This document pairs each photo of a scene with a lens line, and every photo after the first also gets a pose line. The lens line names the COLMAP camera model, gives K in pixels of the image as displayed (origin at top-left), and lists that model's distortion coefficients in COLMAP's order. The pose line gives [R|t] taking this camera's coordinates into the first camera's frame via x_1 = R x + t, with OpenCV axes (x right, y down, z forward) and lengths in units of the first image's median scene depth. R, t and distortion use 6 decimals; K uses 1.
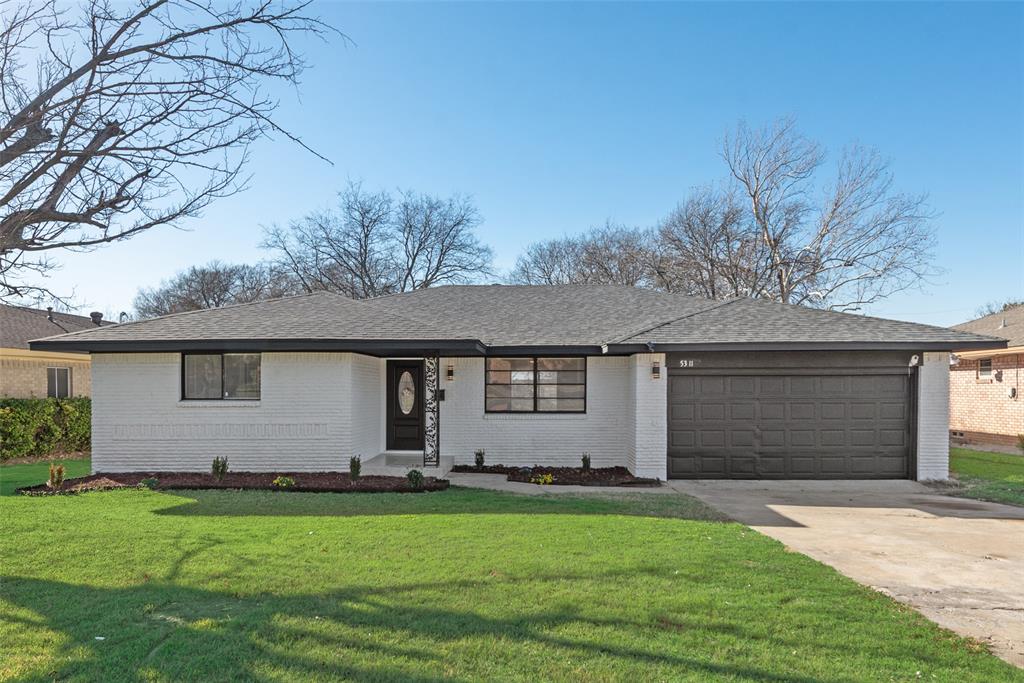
lens RADIAL K [[467.9, 0, 504.1], [0, 467.9, 344.9], [0, 0, 1]] dist [0.001897, 0.000458]
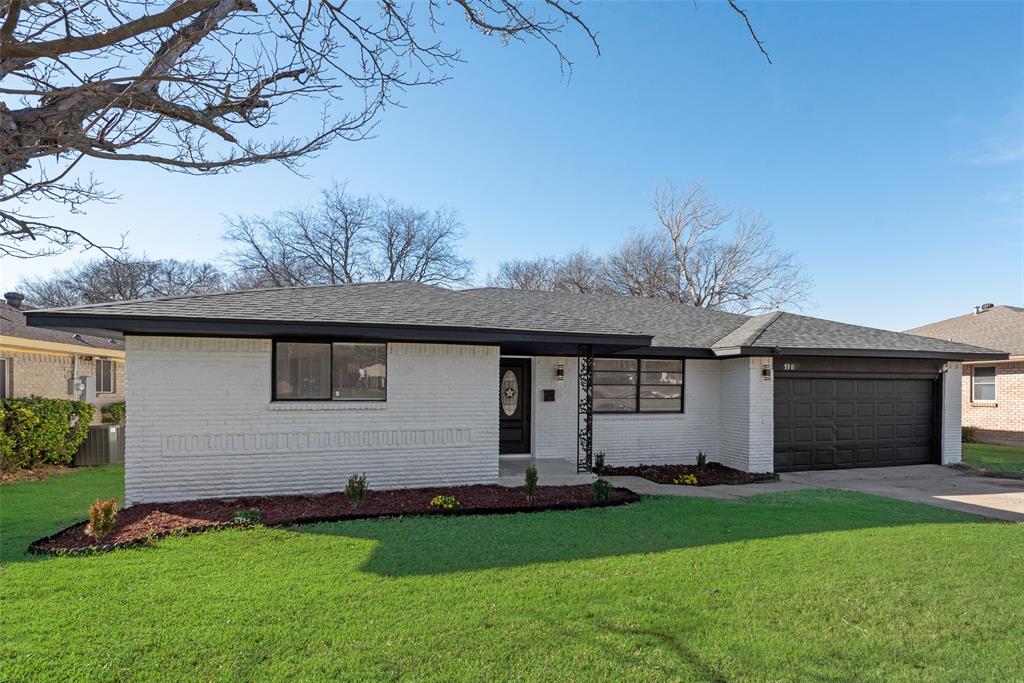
lens RADIAL K [[406.7, 0, 574.6], [0, 406.7, 353.7], [0, 0, 1]] dist [0.006229, -0.002430]
pose [[0.966264, 0.027847, 0.256042, -0.349002], [-0.028734, 0.999587, -0.000276, 0.024481], [-0.255944, -0.007091, 0.966666, 0.211467]]
